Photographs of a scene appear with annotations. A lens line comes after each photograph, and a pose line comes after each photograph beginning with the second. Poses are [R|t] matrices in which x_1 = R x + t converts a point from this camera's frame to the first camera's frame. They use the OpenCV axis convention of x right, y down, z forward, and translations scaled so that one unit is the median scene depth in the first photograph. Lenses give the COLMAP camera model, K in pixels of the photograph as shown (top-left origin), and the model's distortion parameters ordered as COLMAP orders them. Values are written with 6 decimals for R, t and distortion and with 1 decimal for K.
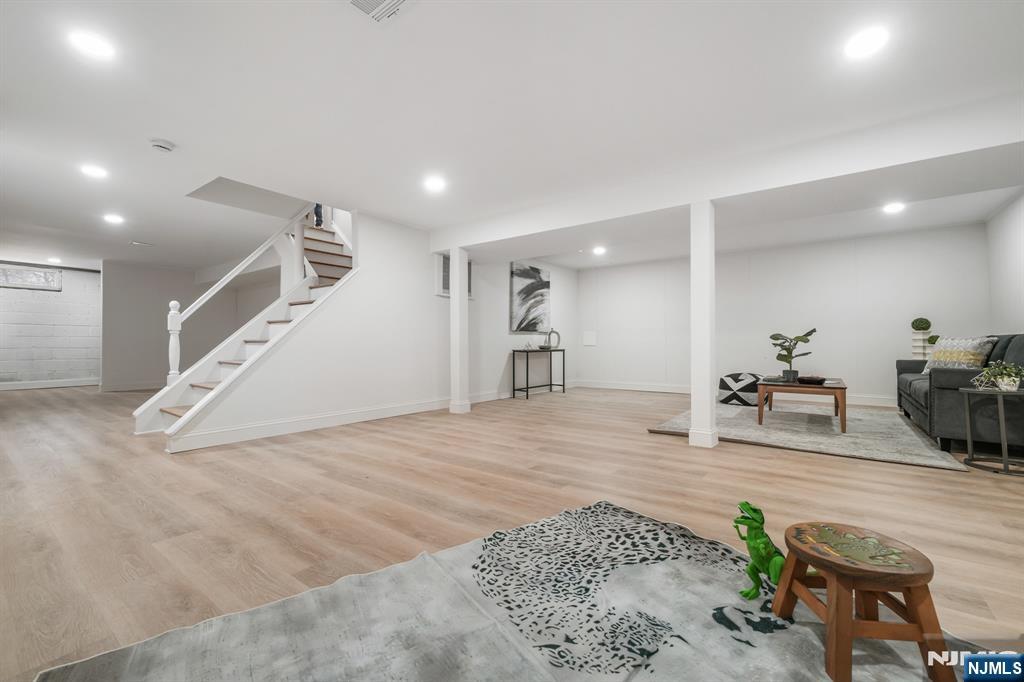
lens RADIAL K [[427.5, 0, 512.0], [0, 427.5, 341.0], [0, 0, 1]] dist [-0.000215, -0.000110]
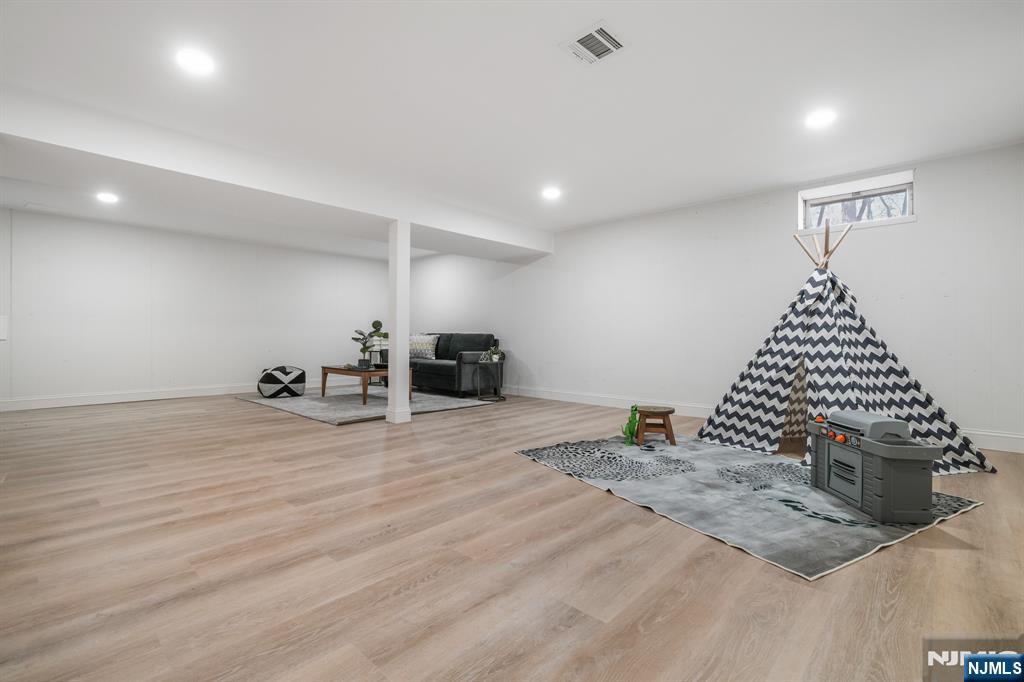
lens RADIAL K [[453.6, 0, 512.0], [0, 453.6, 341.0], [0, 0, 1]] dist [0.000863, 0.000071]
pose [[0.118695, -0.003194, 0.992926, -1.198144], [-0.011440, 0.999924, 0.004584, 0.007765], [-0.992865, -0.011903, 0.118650, 0.802840]]
